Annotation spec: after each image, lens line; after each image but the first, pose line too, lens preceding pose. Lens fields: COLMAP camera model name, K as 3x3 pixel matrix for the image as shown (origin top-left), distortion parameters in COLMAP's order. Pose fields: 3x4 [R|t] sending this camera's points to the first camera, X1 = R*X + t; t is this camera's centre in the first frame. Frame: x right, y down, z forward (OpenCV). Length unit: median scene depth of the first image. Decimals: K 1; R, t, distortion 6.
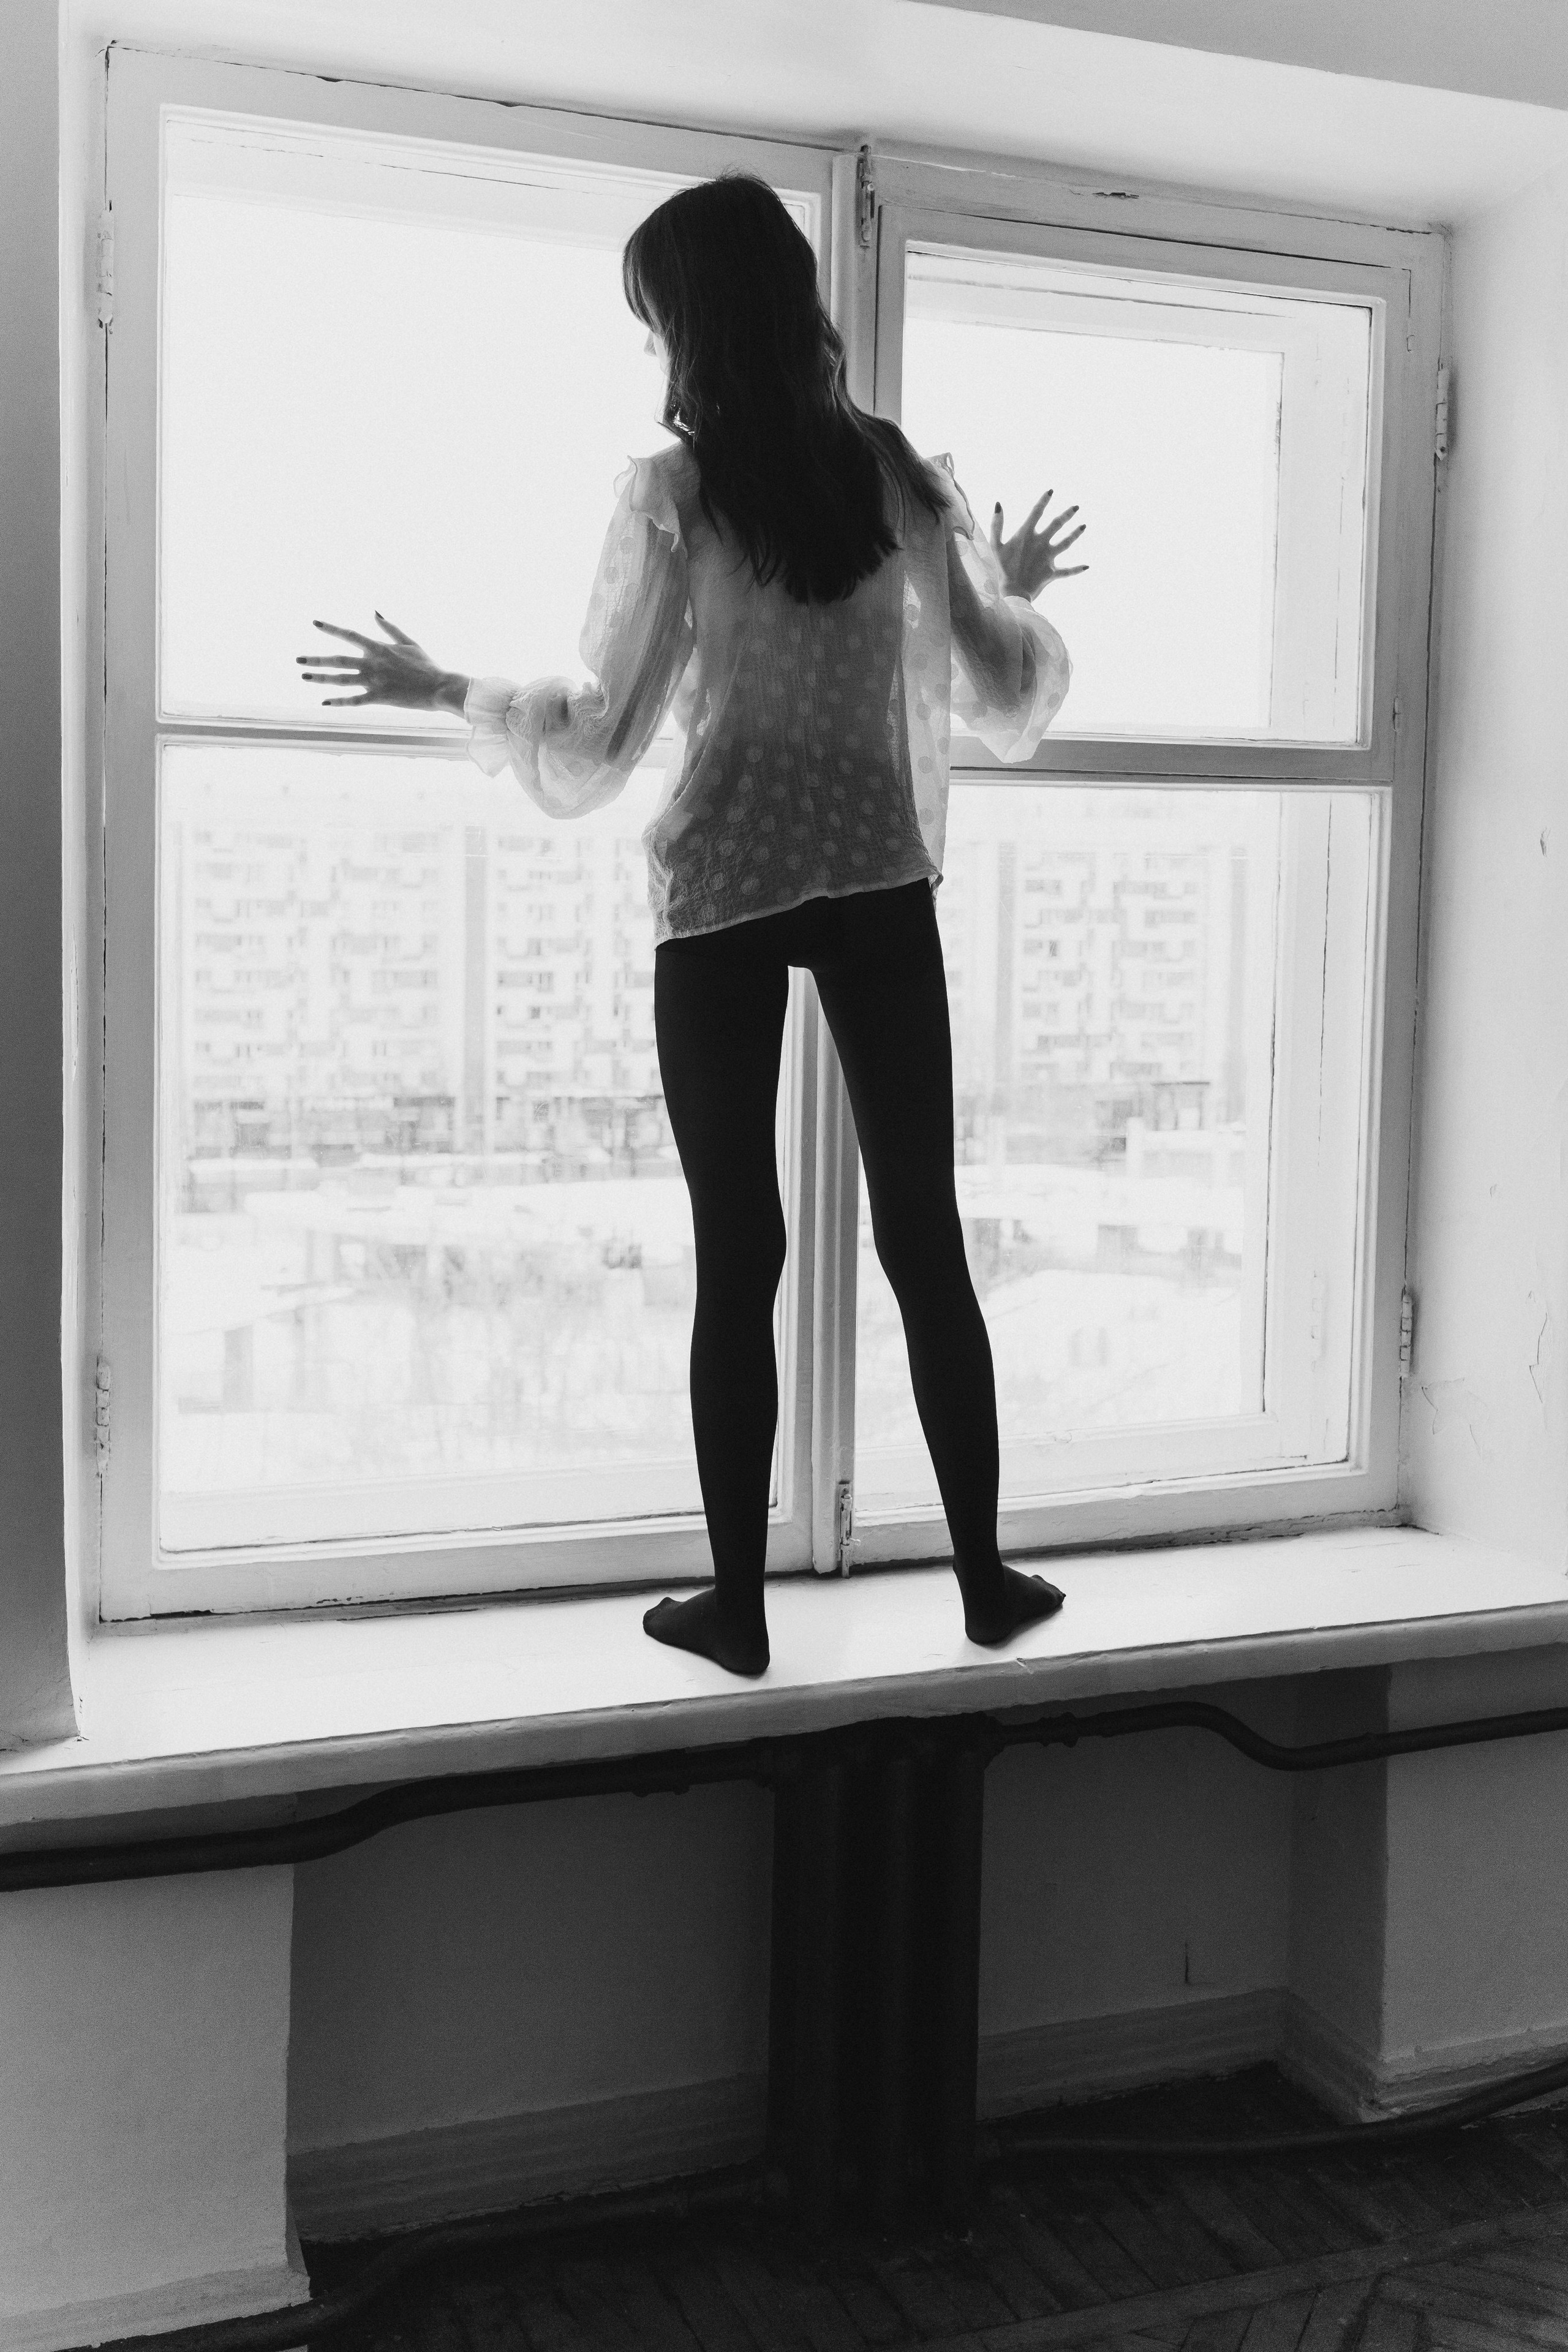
lens RADIAL K [[2357.6, 0, 786.7], [0, 2357.6, 1054.0], [0, 0, 1]] dist [-0.002034, -0.003877]
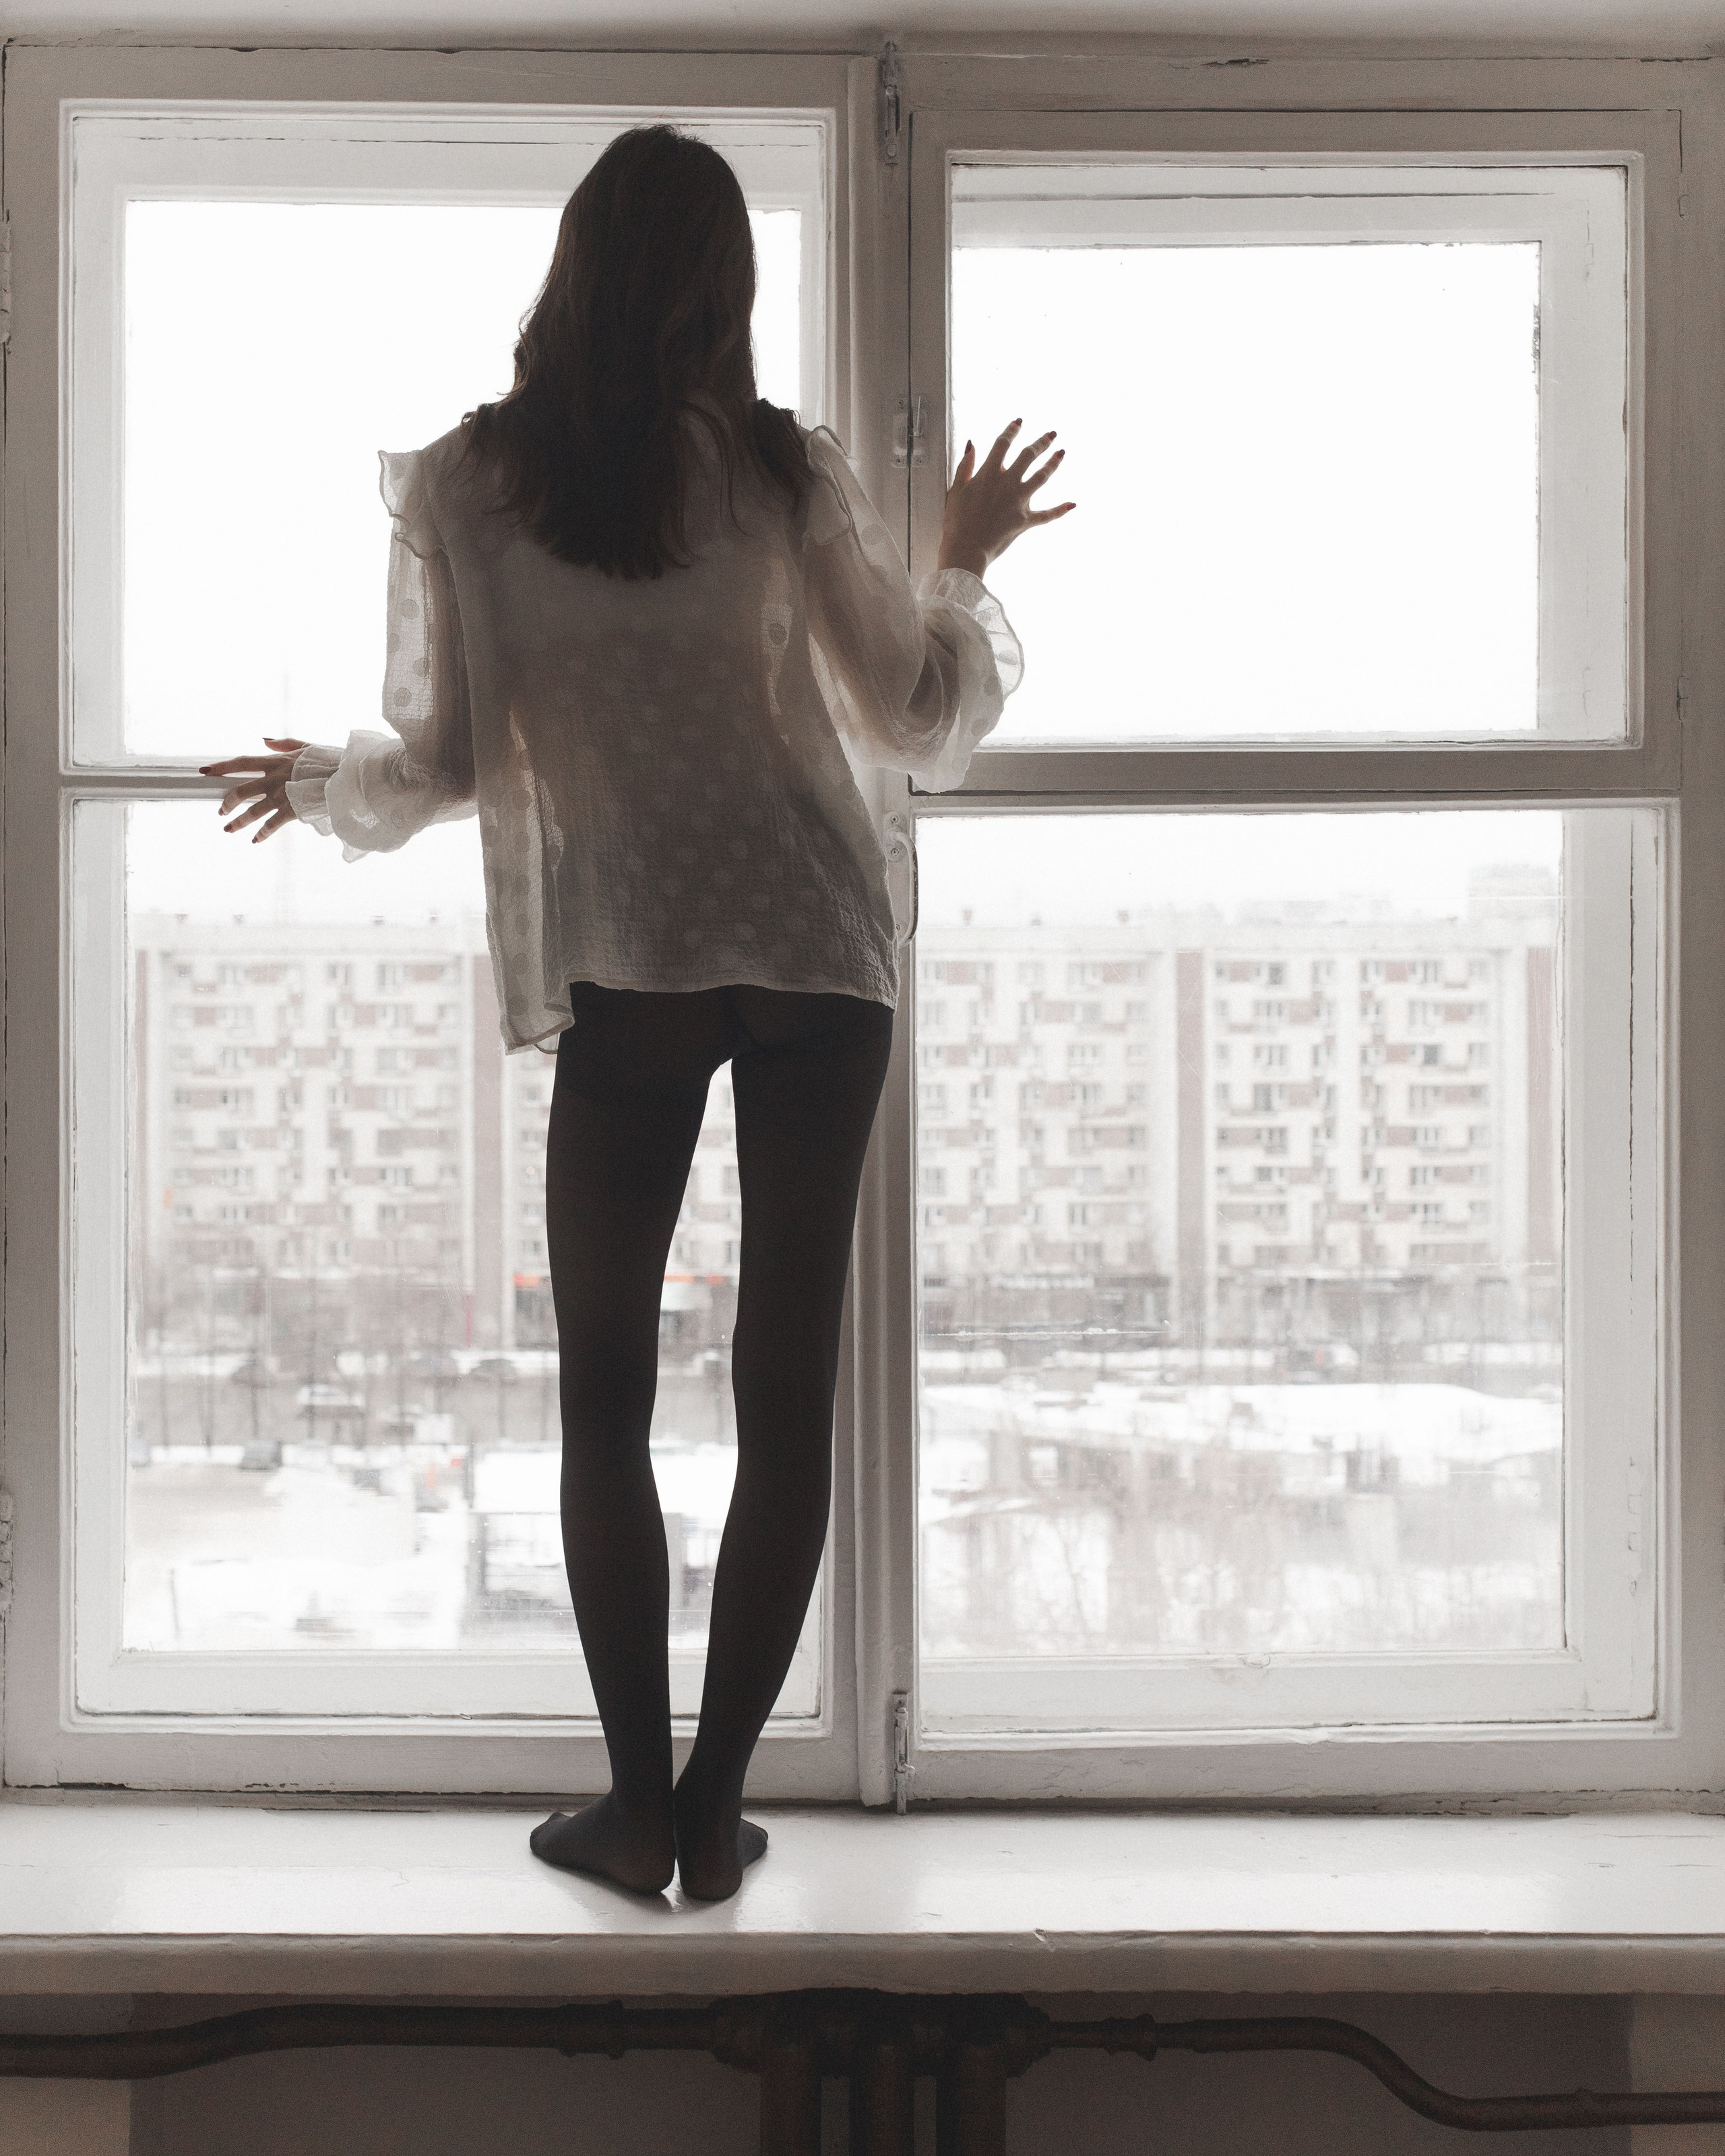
lens RADIAL K [[2783.3, 0, 862.5], [0, 2783.3, 1078.0], [0, 0, 1]] dist [-0.004104, 0.019836]
pose [[0.937559, -0.012843, -0.347589, 0.328477], [-0.009272, 0.998040, -0.061886, 0.032033], [0.347703, 0.061245, 0.935602, 0.101988]]
